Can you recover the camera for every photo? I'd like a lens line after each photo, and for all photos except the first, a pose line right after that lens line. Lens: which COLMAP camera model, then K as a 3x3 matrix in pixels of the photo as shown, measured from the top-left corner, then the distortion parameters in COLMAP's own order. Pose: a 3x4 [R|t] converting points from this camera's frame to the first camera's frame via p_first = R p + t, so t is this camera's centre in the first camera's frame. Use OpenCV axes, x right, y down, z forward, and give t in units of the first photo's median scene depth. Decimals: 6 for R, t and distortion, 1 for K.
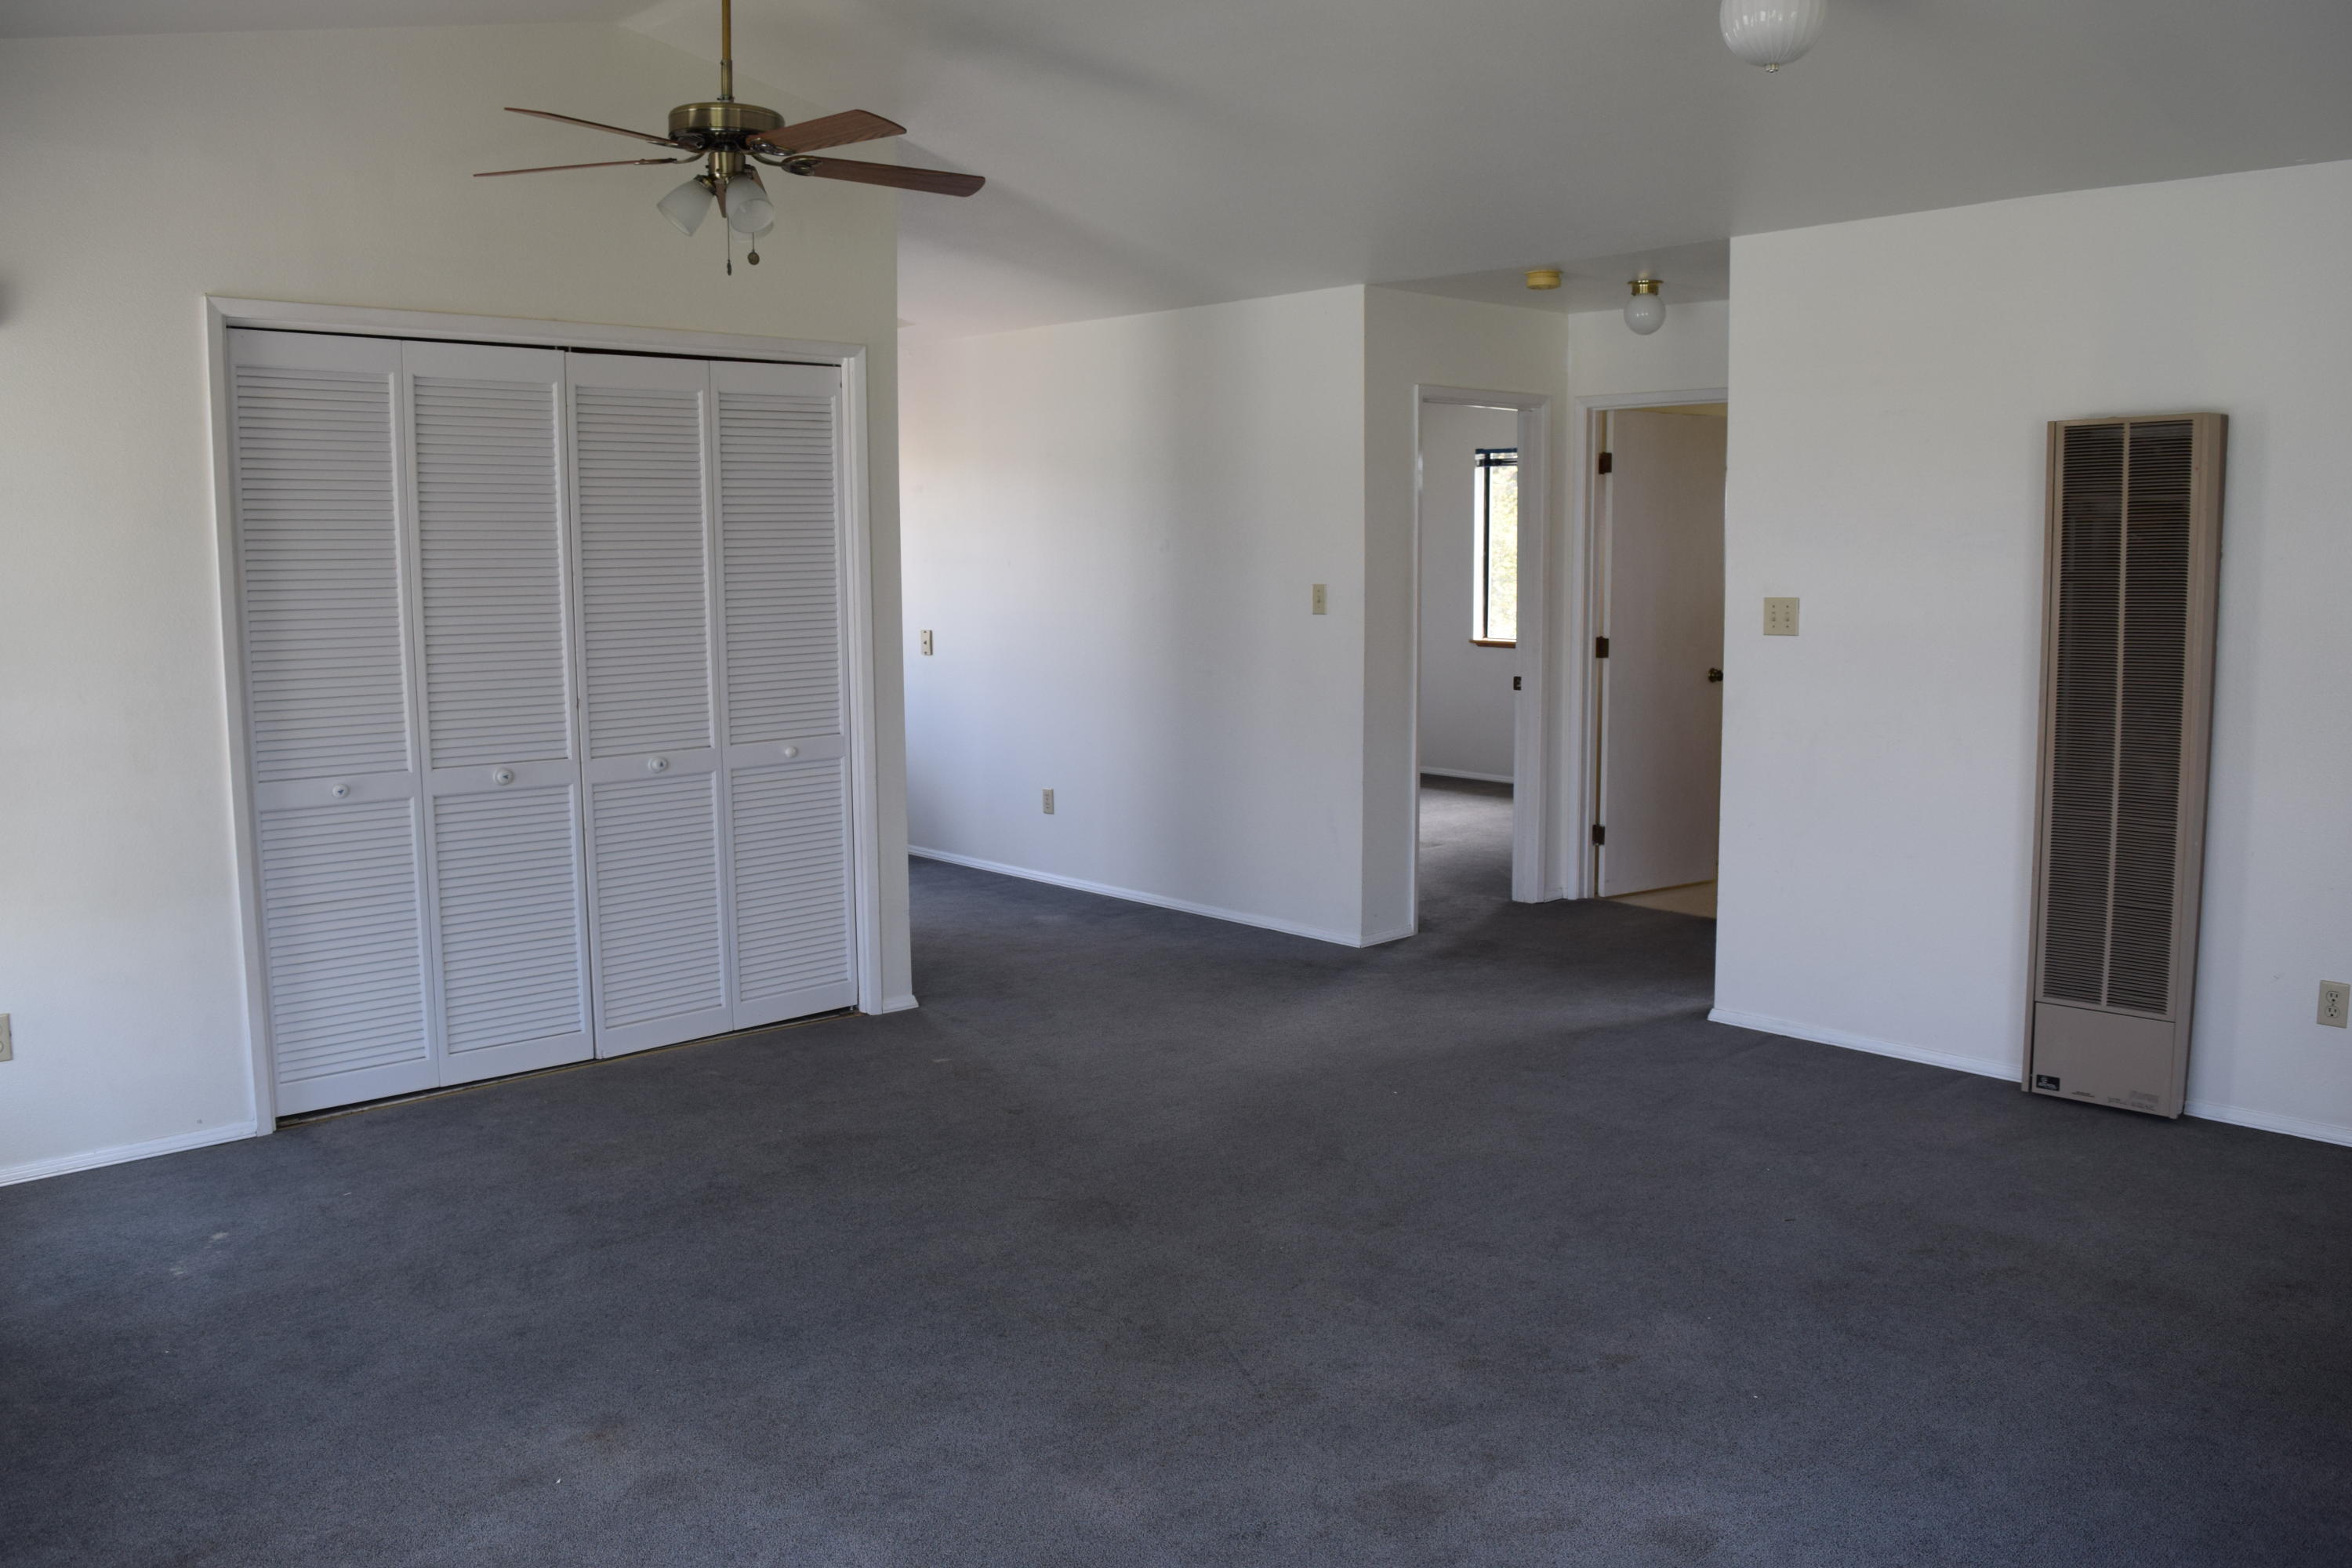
lens RADIAL K [[1845.9, 0, 1167.0], [0, 1845.9, 779.4], [0, 0, 1]] dist [-0.095985, 0.022566]
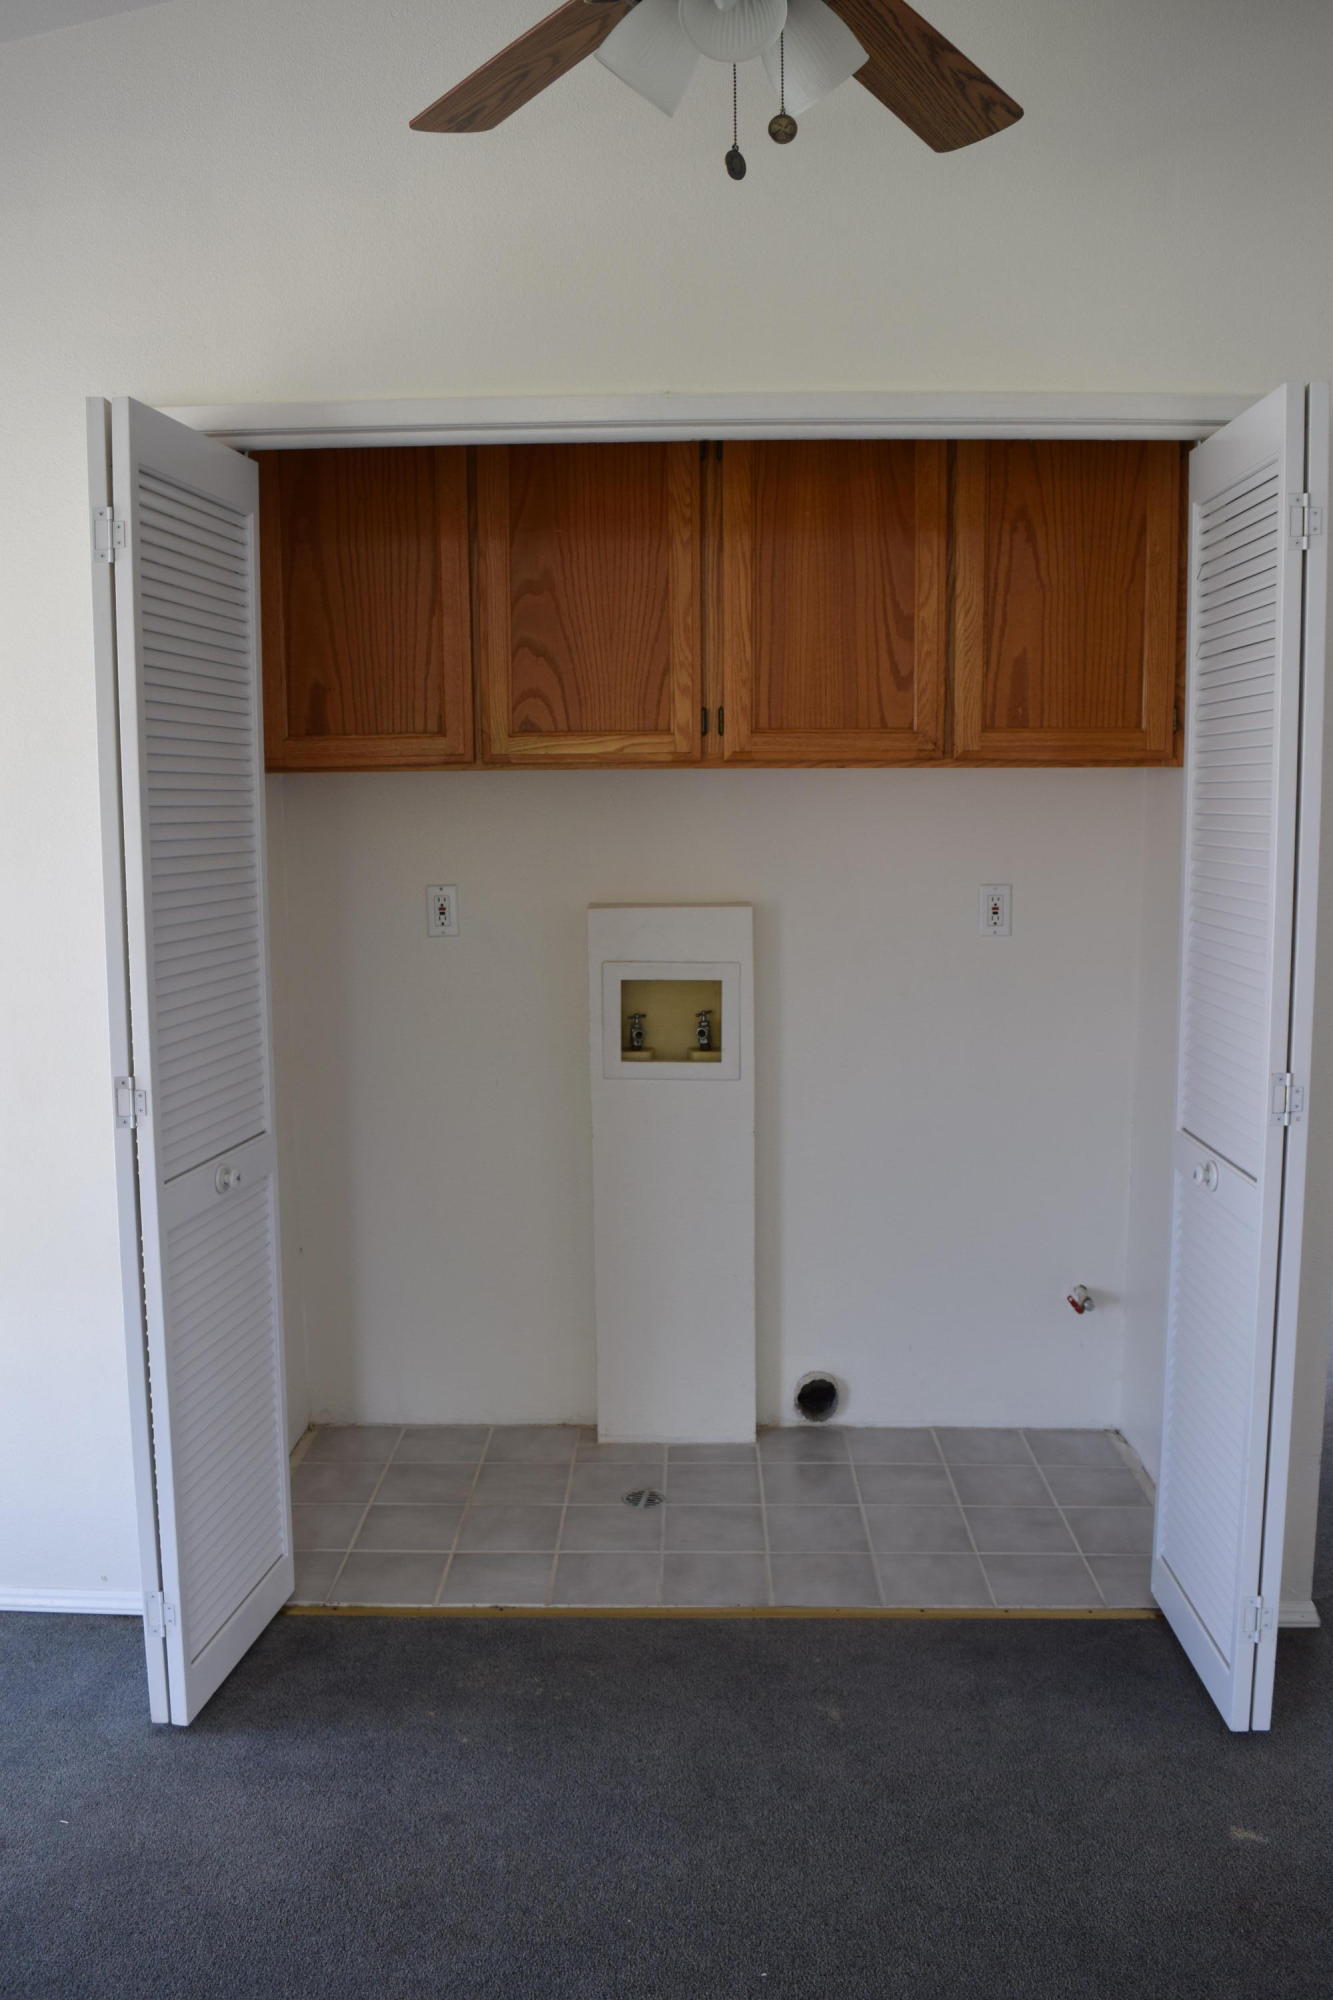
lens RADIAL K [[1569.6, 0, 663.4], [0, 1569.6, 994.8], [0, 0, 1]] dist [-0.095985, 0.022566]
pose [[0.716090, 0.084830, -0.692834, 0.029421], [-0.080790, 0.995989, 0.038447, -0.086732], [0.693317, 0.028442, 0.720072, 0.719729]]
